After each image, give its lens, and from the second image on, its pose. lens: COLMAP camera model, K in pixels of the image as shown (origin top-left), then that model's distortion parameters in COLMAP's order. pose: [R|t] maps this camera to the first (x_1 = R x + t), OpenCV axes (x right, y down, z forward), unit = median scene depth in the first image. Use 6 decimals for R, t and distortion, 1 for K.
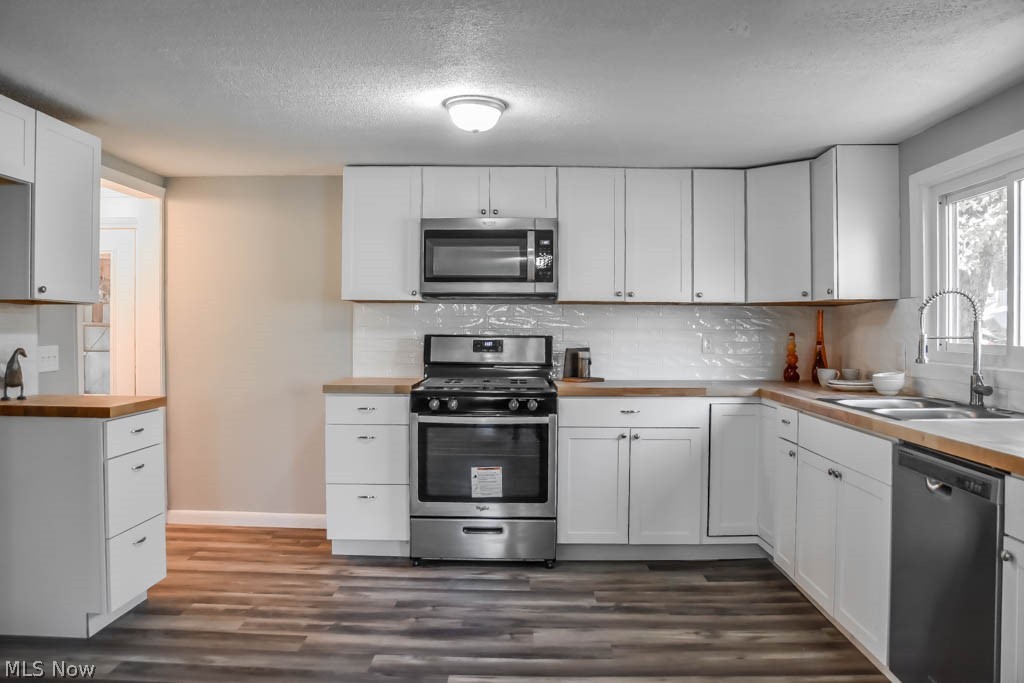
lens RADIAL K [[758.3, 0, 509.5], [0, 758.3, 328.0], [0, 0, 1]] dist [-0.055110, 0.002054]
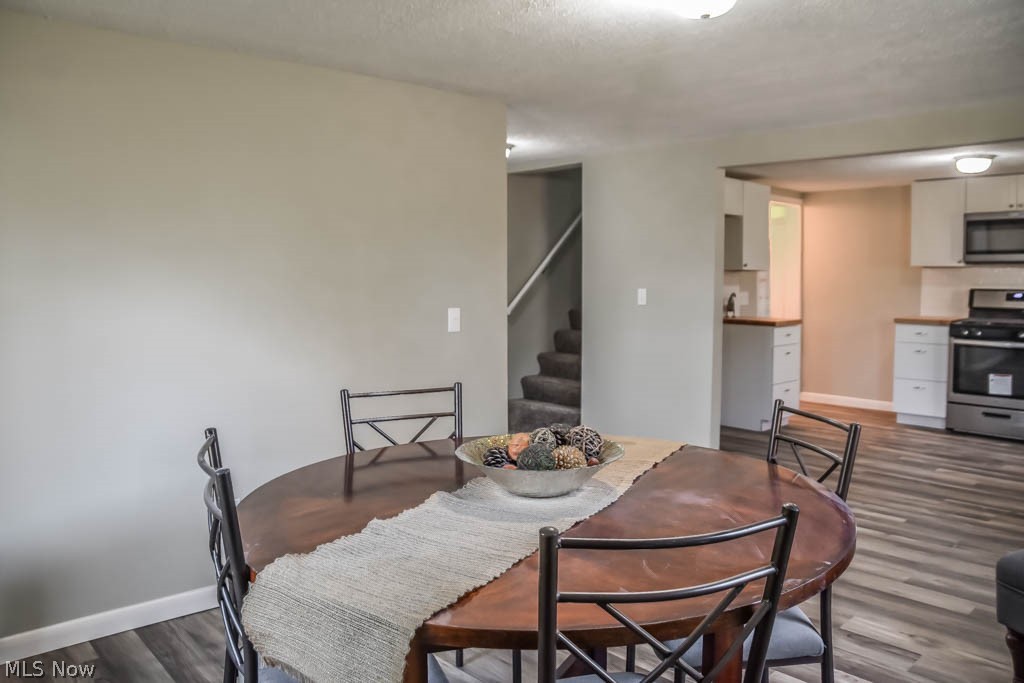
lens RADIAL K [[758.3, 0, 509.5], [0, 758.3, 328.0], [0, 0, 1]] dist [-0.055110, 0.002054]
pose [[0.693321, 0.045780, -0.719173, 0.352371], [-0.001022, 0.998042, 0.062546, -0.005212], [0.720628, -0.042629, 0.692010, -0.754149]]
